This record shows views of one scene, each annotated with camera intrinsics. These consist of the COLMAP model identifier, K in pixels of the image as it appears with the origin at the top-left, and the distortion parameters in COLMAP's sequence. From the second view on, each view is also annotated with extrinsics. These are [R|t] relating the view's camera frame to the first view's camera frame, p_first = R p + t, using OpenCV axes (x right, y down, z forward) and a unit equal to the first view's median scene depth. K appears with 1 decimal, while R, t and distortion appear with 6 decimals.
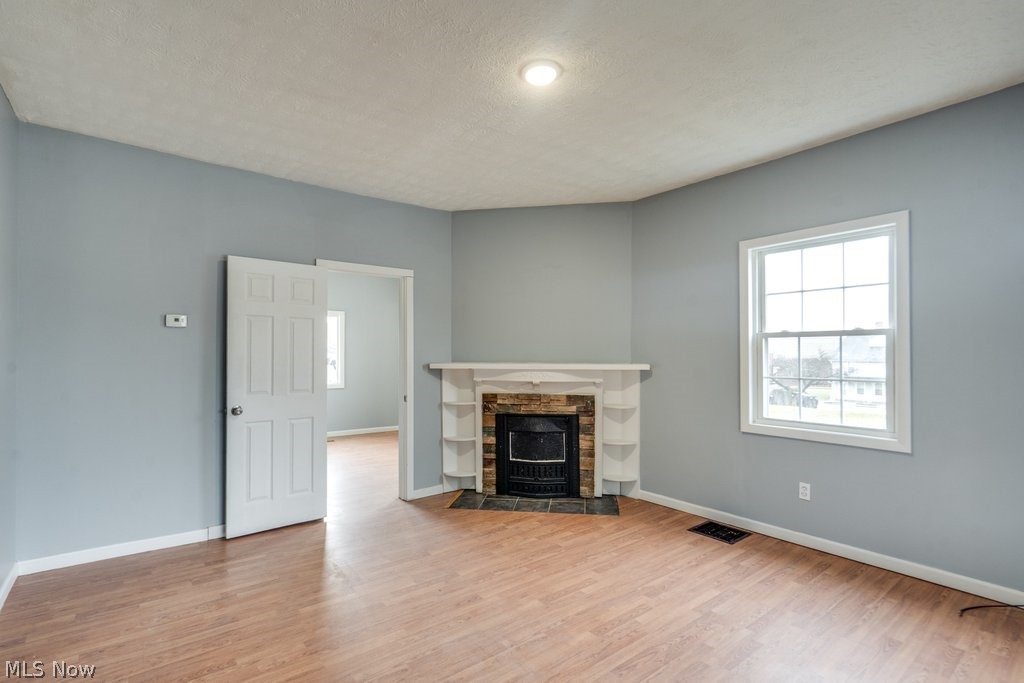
lens RADIAL K [[485.9, 0, 500.9], [0, 485.9, 351.8], [0, 0, 1]] dist [-0.011012, 0.005723]
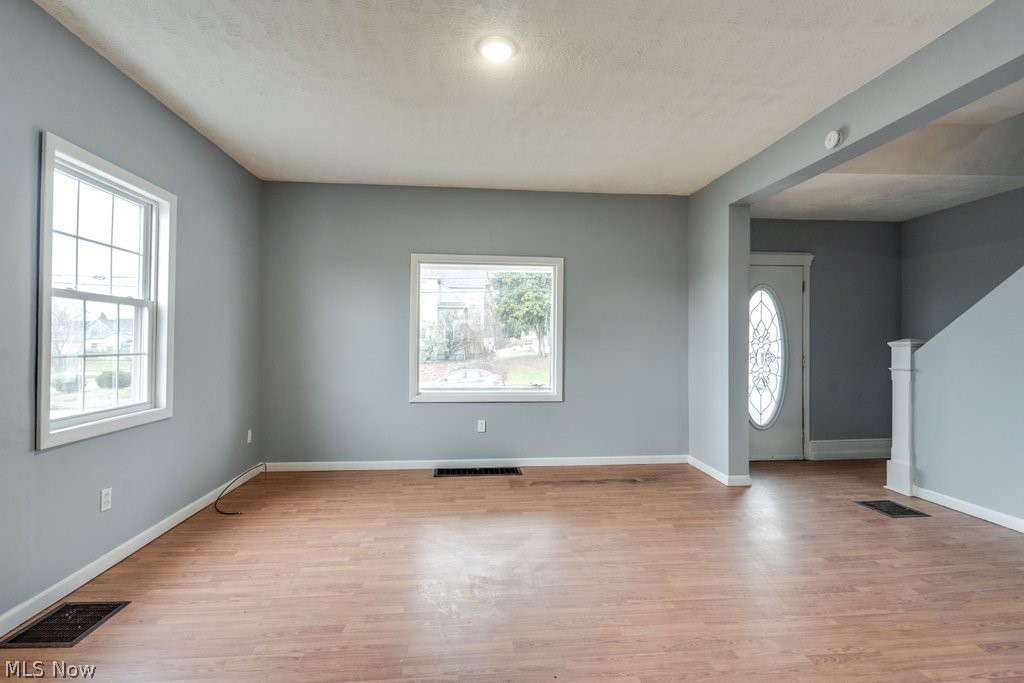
lens RADIAL K [[485.9, 0, 512.9], [0, 485.9, 346.5], [0, 0, 1]] dist [-0.011012, 0.005723]
pose [[-0.850759, -0.004263, 0.525538, -0.304707], [-0.002801, 0.999990, 0.003576, 0.030548], [-0.525548, 0.001570, -0.850762, 1.158610]]
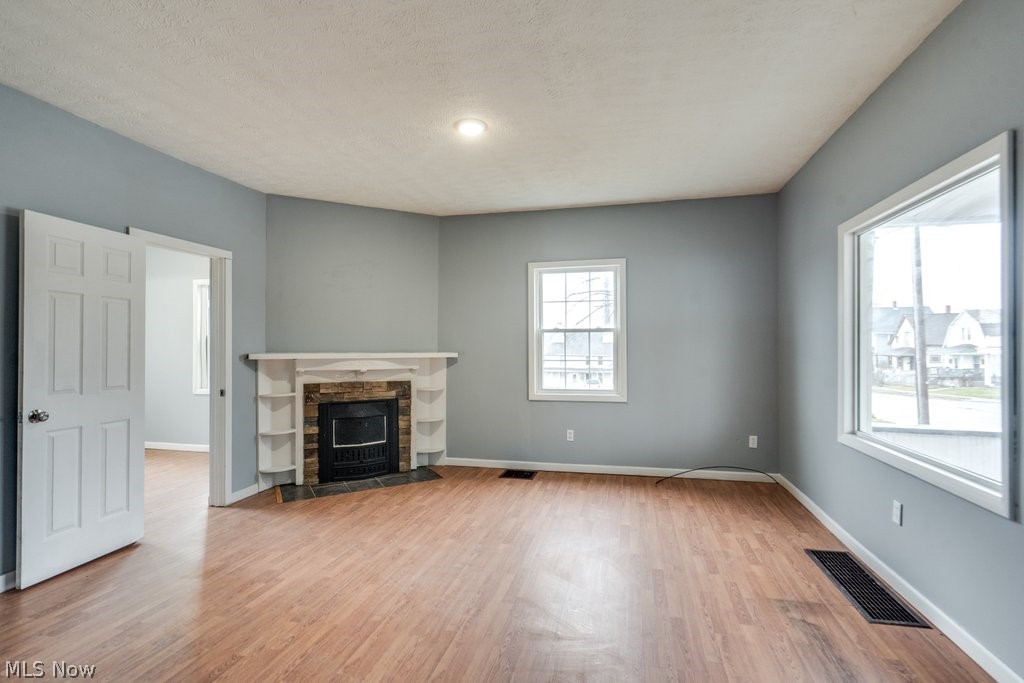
lens RADIAL K [[485.9, 0, 513.9], [0, 485.9, 350.1], [0, 0, 1]] dist [-0.011012, 0.005723]
pose [[0.772202, -0.002904, 0.635370, -0.410301], [-0.000023, 0.999989, 0.004599, 0.013729], [-0.635377, -0.003566, 0.772194, -0.048577]]
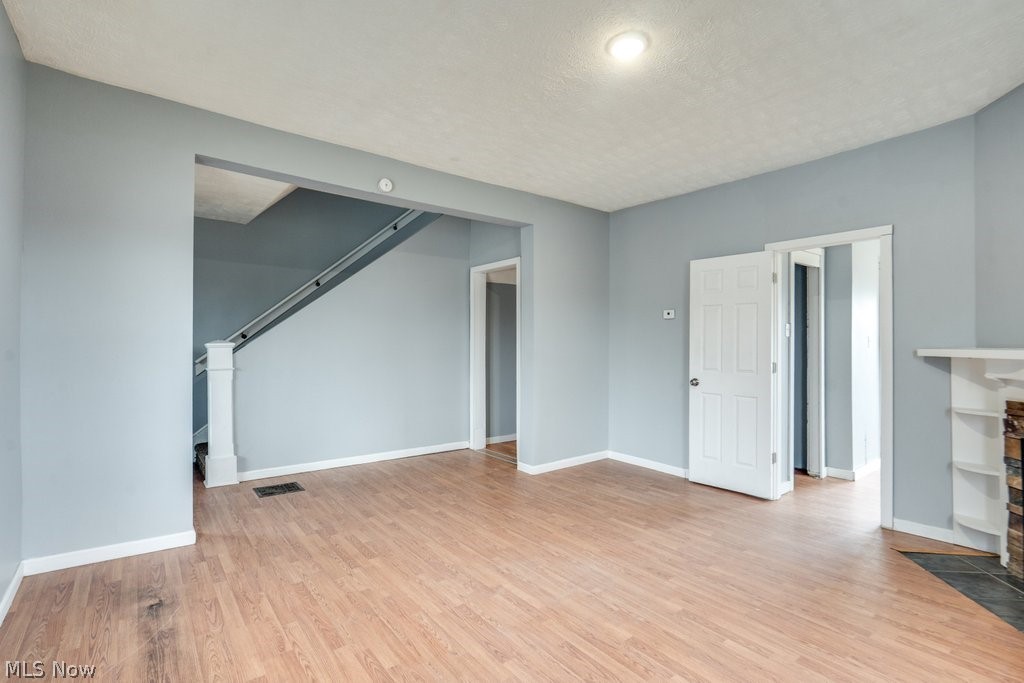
lens RADIAL K [[485.9, 0, 514.0], [0, 485.9, 346.2], [0, 0, 1]] dist [-0.011012, 0.005723]
pose [[0.012404, 0.004148, -0.999914, 0.665281], [-0.001688, 0.999990, 0.004128, 0.021290], [0.999922, 0.001637, 0.012411, 0.475295]]
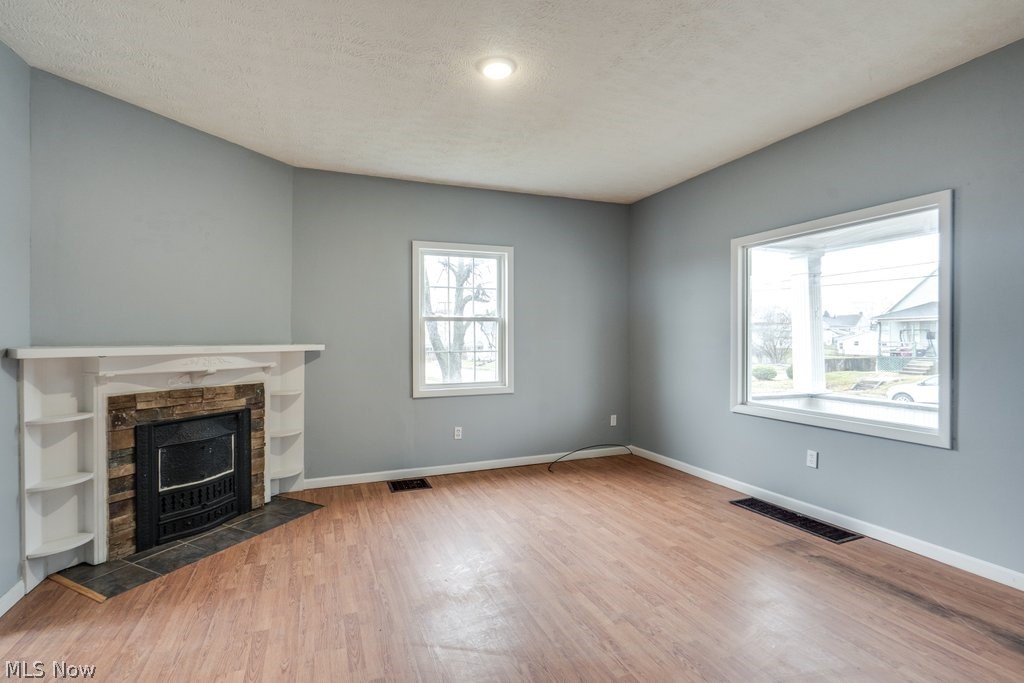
lens RADIAL K [[486.6, 0, 501.9], [0, 486.6, 343.9], [0, 0, 1]] dist [-0.001827, 0.000714]
pose [[0.272521, -0.007973, 0.962117, -0.597440], [0.003680, 0.999967, 0.007245, 0.019578], [-0.962143, 0.001566, 0.272542, 0.437189]]
